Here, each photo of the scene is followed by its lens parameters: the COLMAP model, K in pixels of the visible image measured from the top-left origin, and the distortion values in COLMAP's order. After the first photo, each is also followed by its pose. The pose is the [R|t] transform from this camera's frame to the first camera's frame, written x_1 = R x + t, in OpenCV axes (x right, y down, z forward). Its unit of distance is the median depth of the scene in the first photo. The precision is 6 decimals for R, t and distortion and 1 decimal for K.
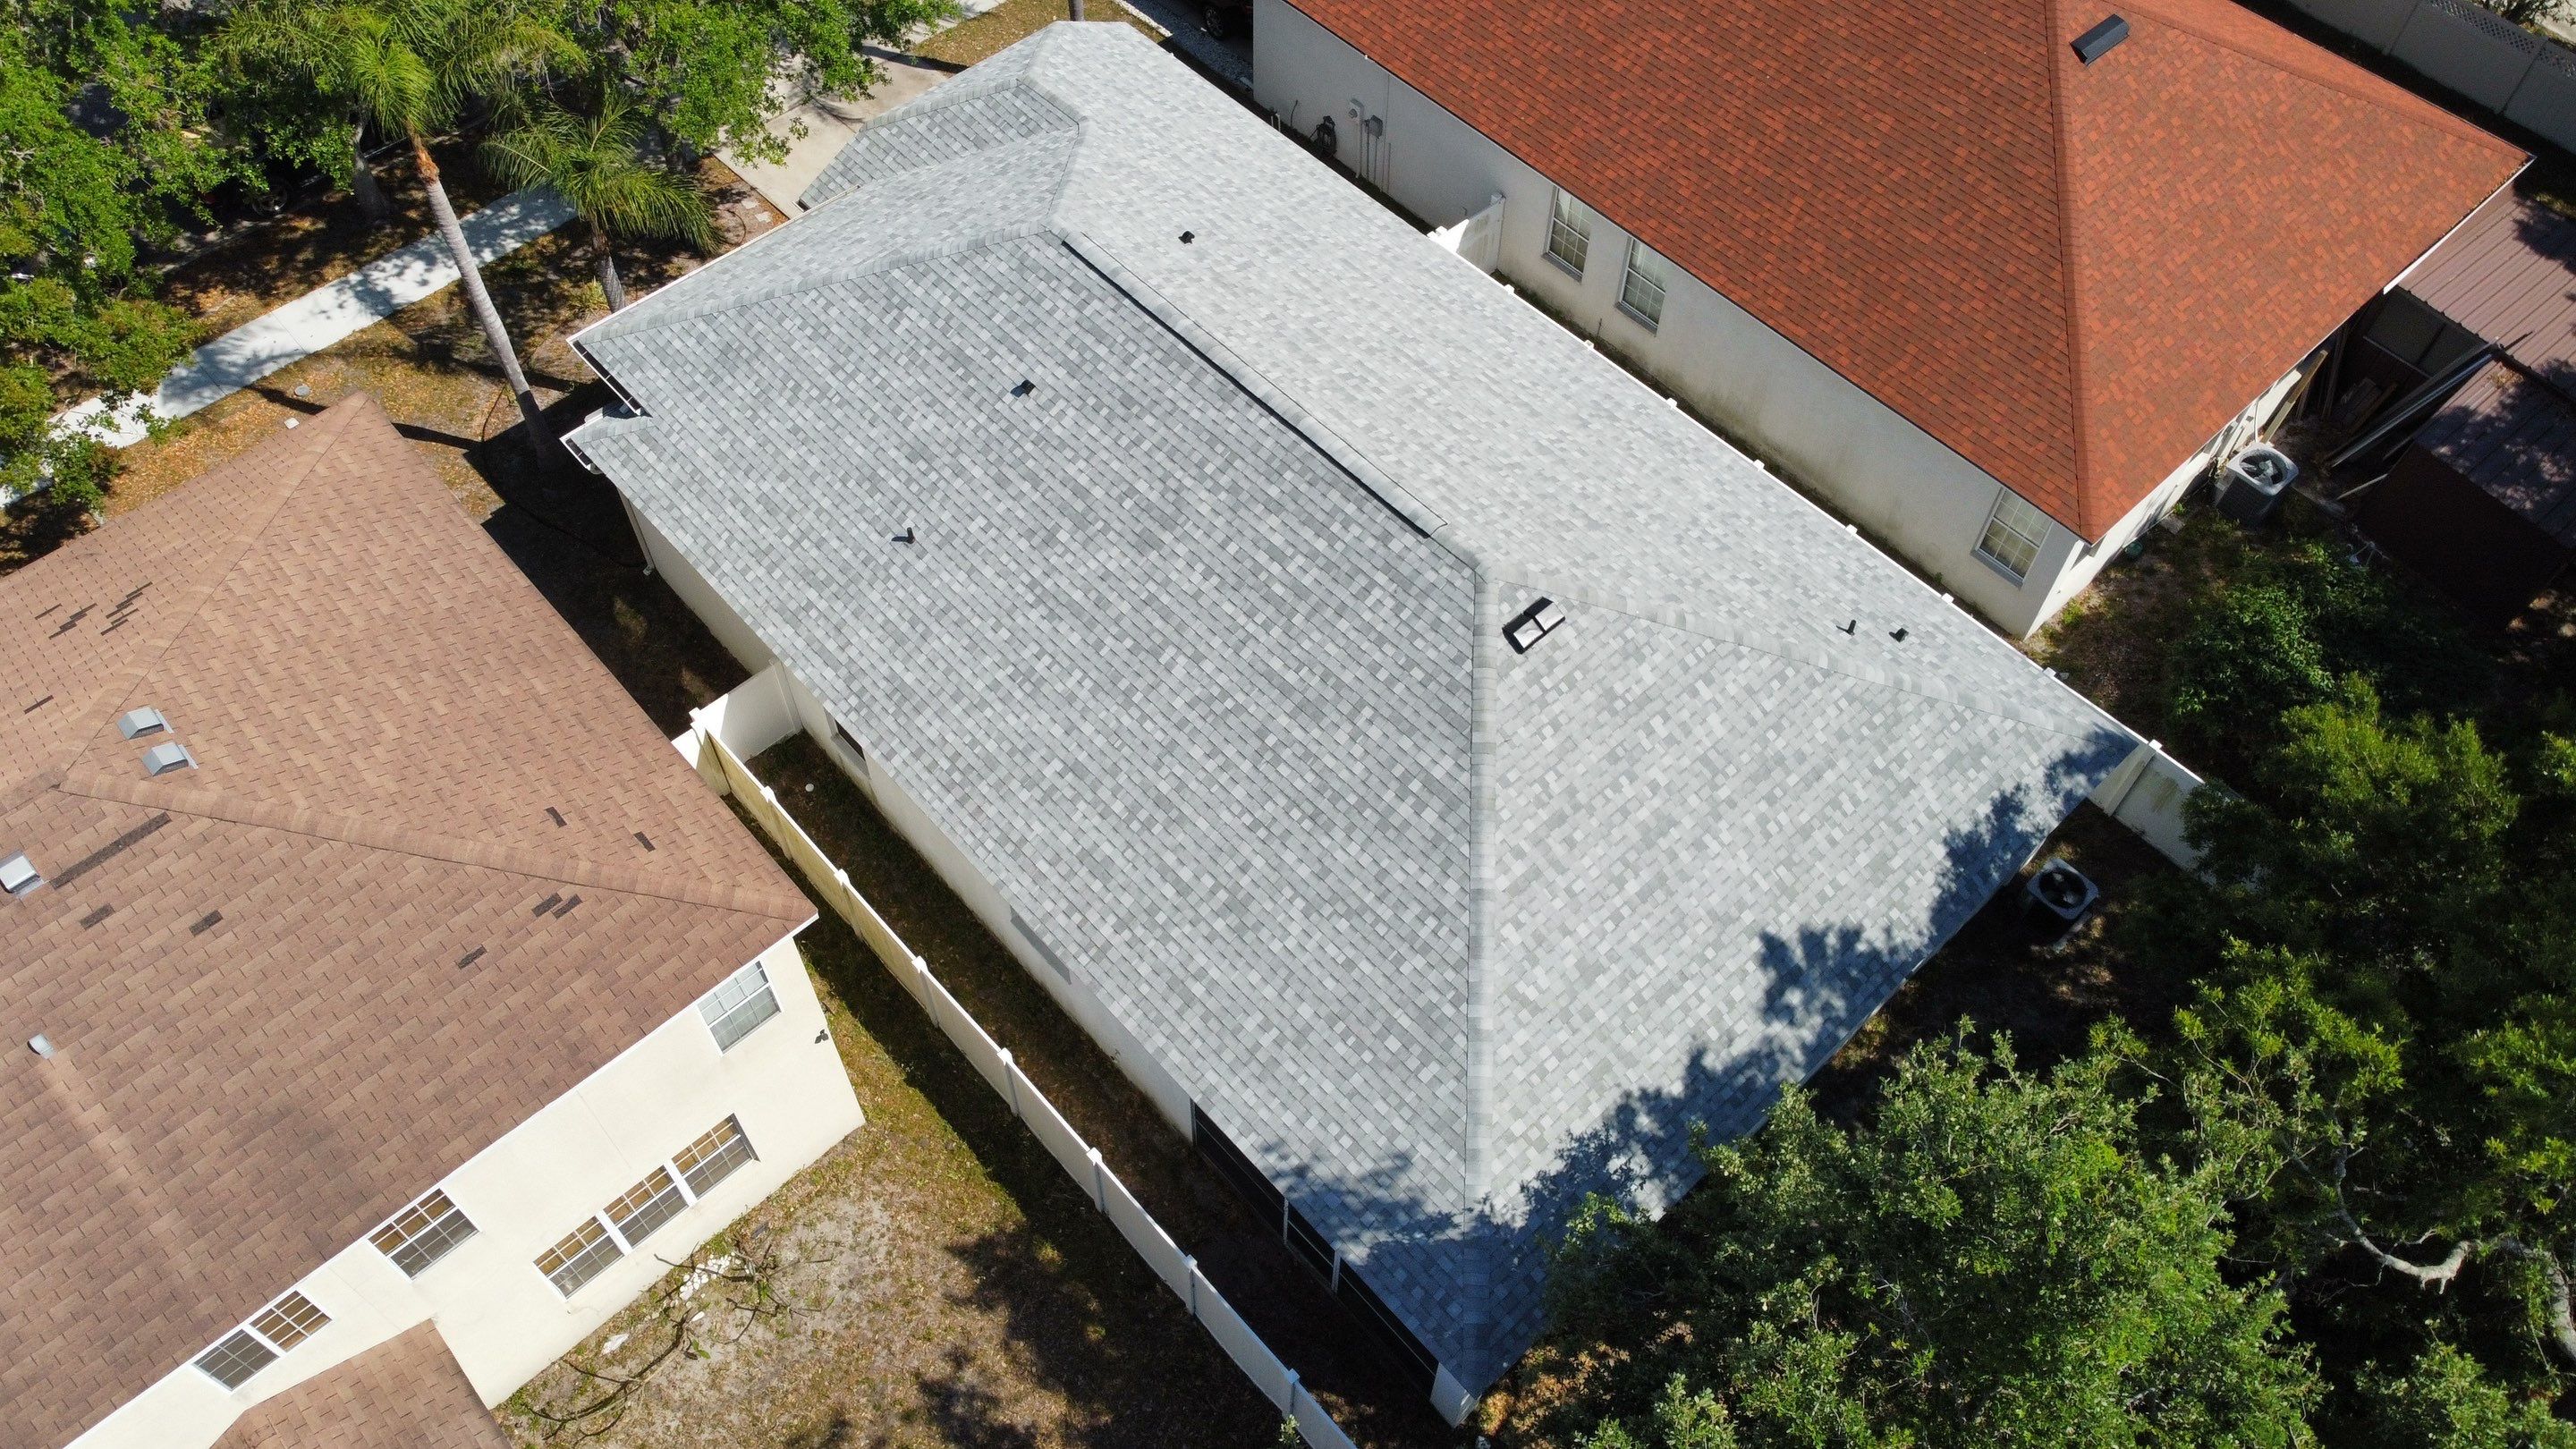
lens RADIAL K [[1954.7, 0, 1246.7], [0, 1954.7, 696.4], [0, 0, 1]] dist [-0.012186, -0.001375]
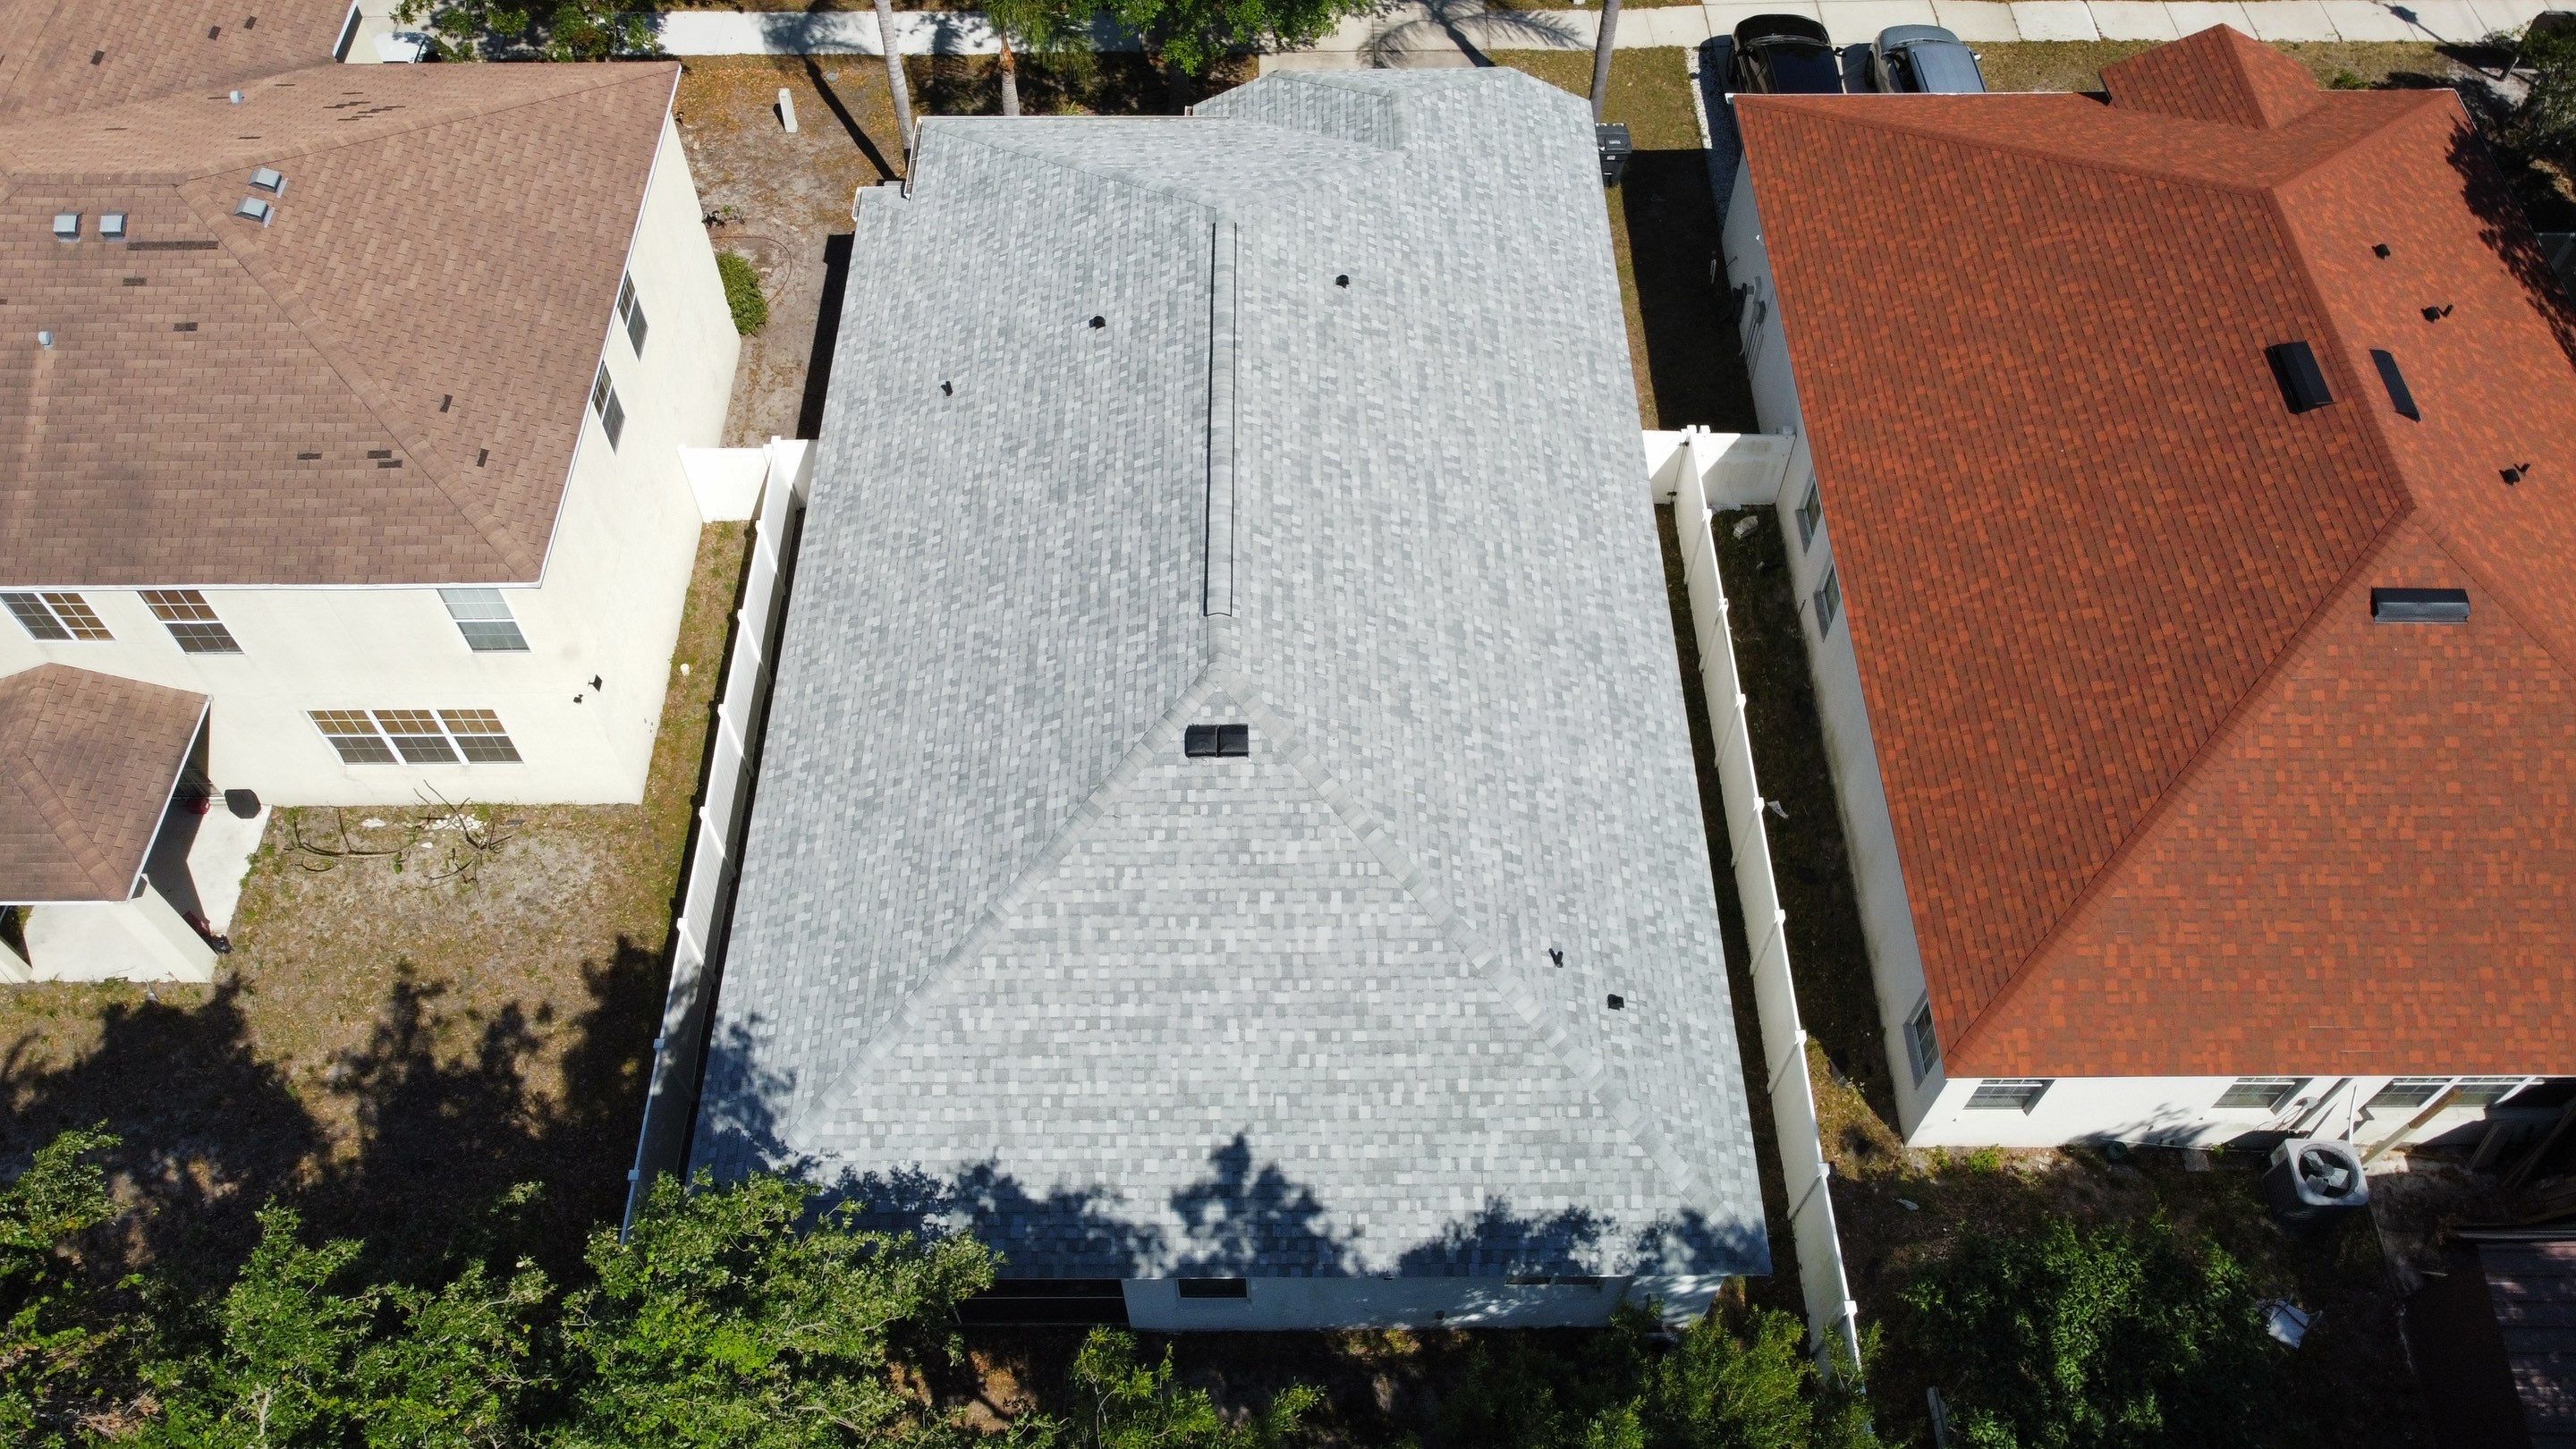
lens RADIAL K [[1959.5, 0, 1253.6], [0, 1959.5, 695.5], [0, 0, 1]] dist [-0.008674, -0.002185]
pose [[0.743887, 0.541616, -0.391516, 0.513799], [-0.539192, 0.832519, 0.127218, -0.183905], [0.394847, 0.116467, 0.911335, 0.096019]]
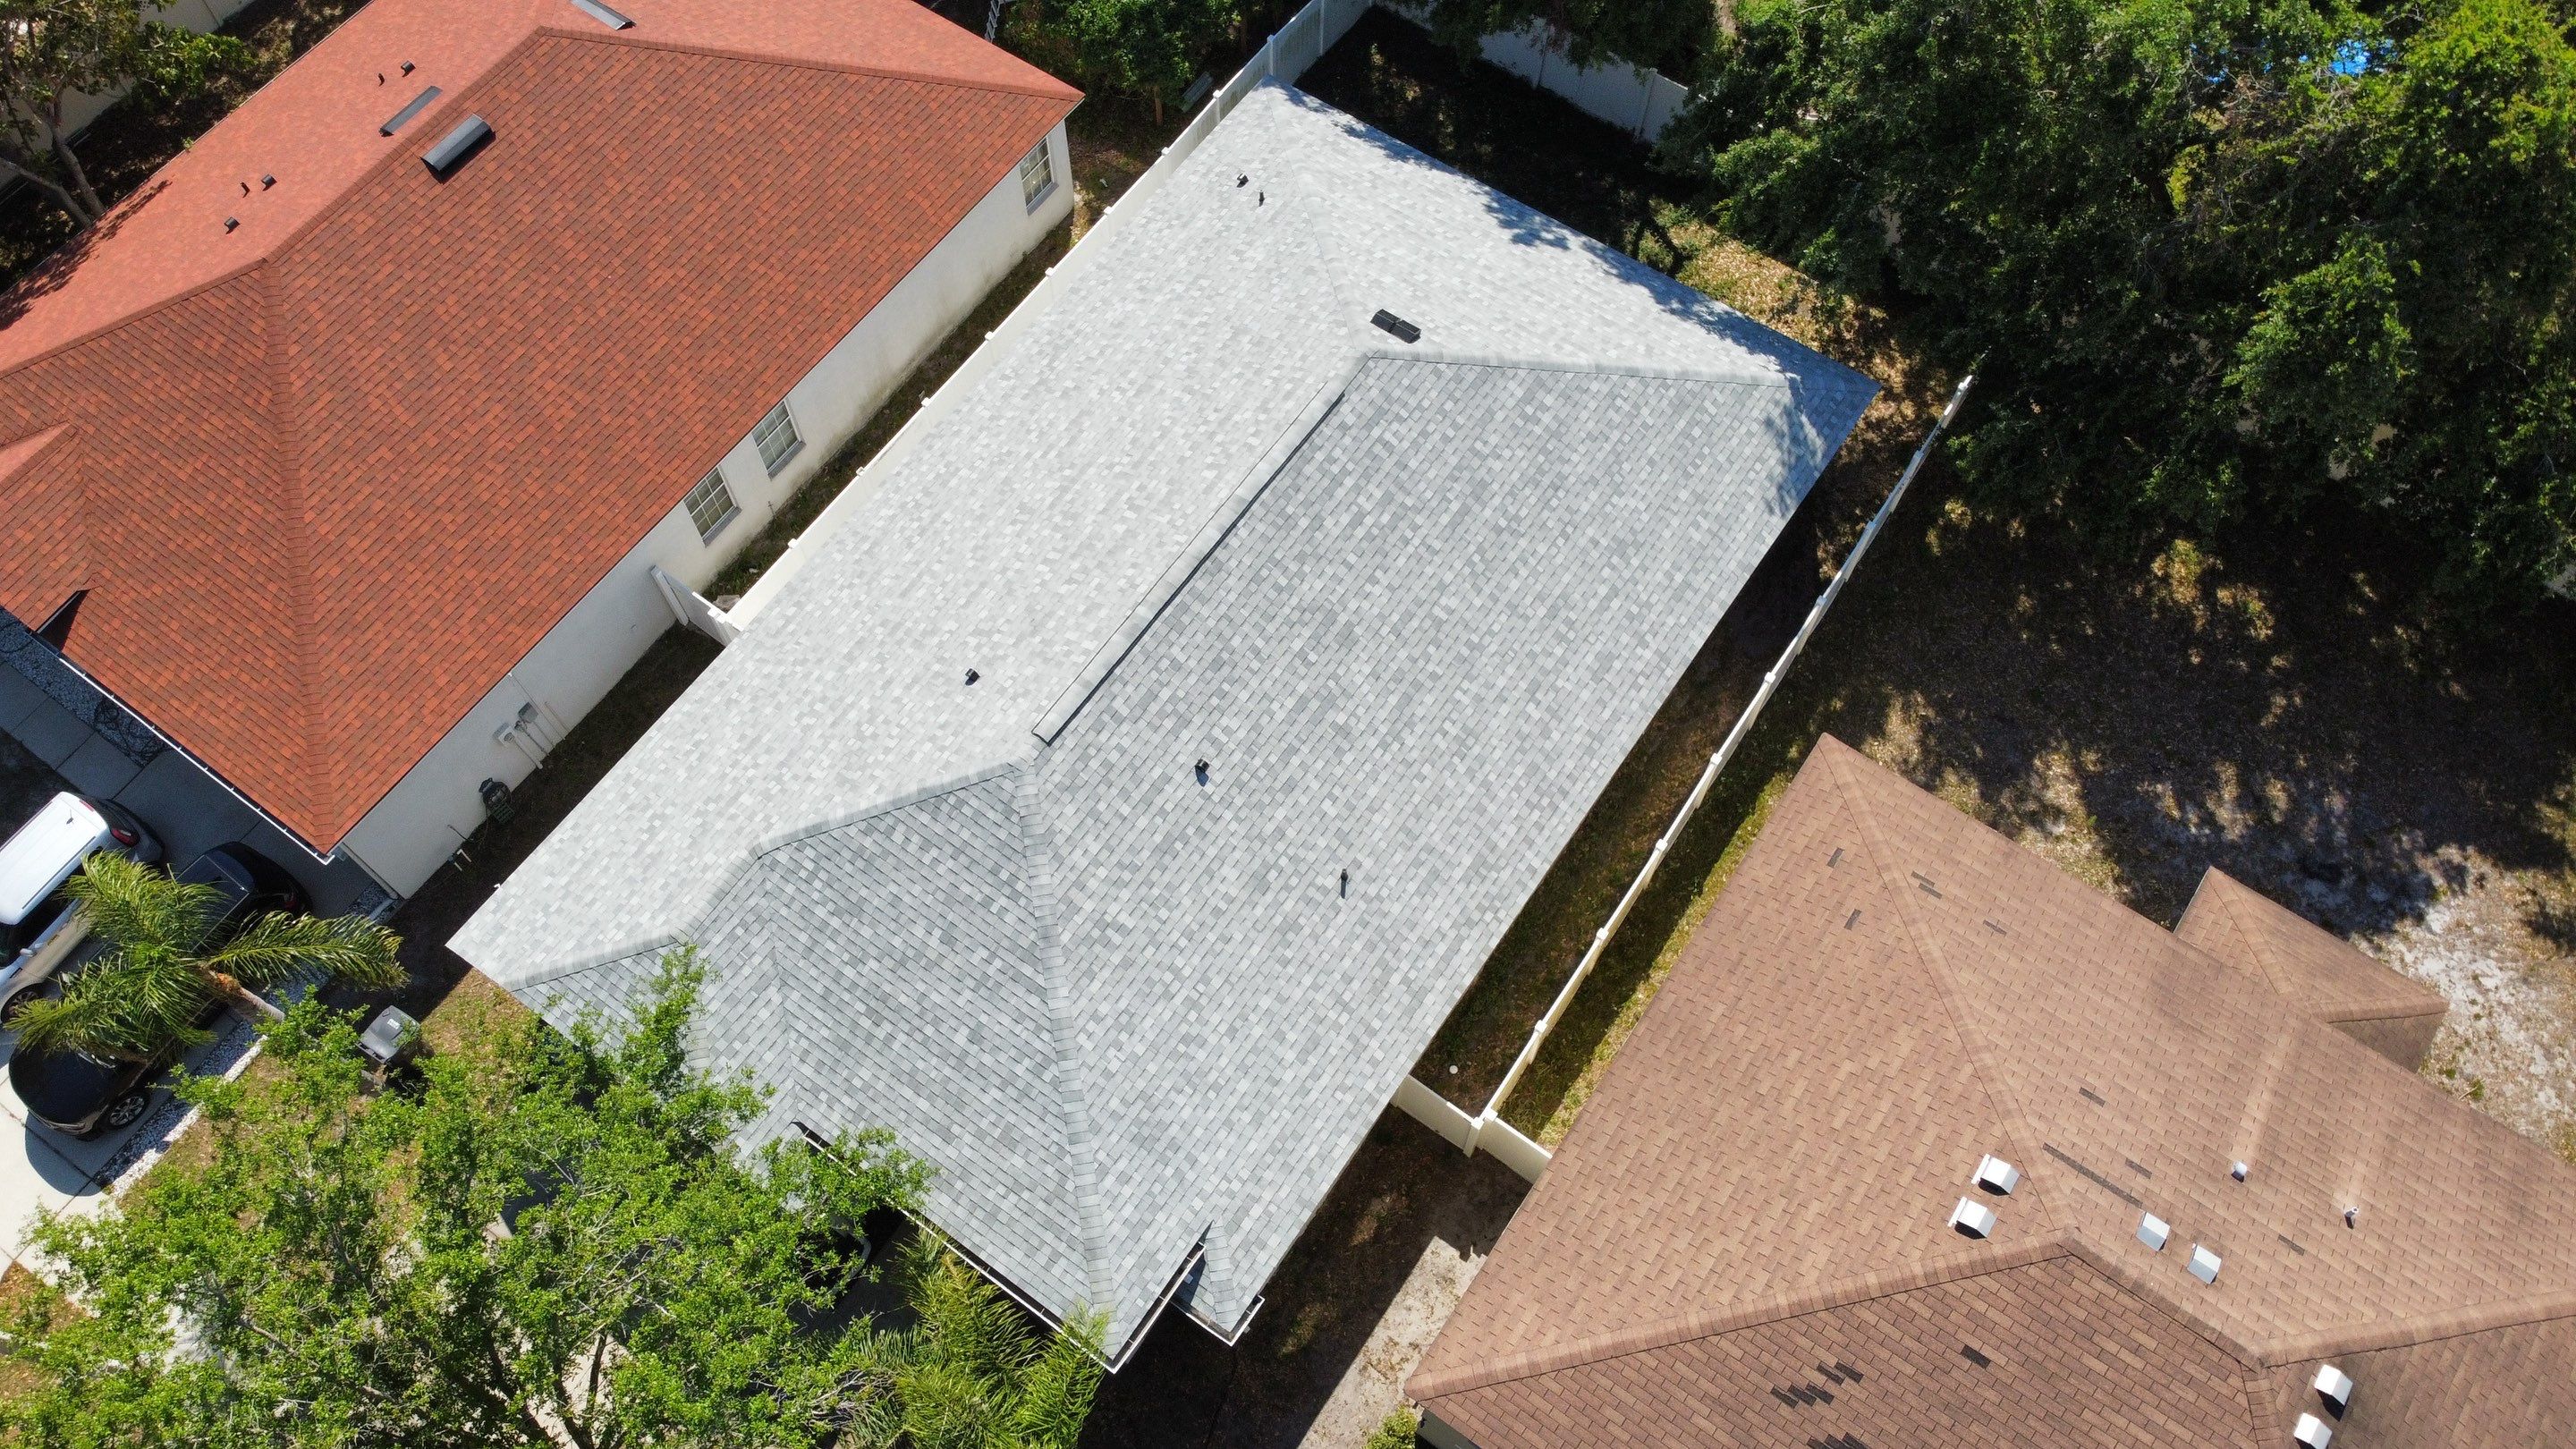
lens RADIAL K [[1934.6, 0, 1249.4], [0, 1934.6, 698.9], [0, 0, 1]] dist [-0.001363, 0.004154]
pose [[-0.220816, -0.862092, 0.456111, -0.595727], [0.803837, 0.103980, 0.585692, -0.797325], [-0.552347, 0.495969, 0.670021, 0.310191]]
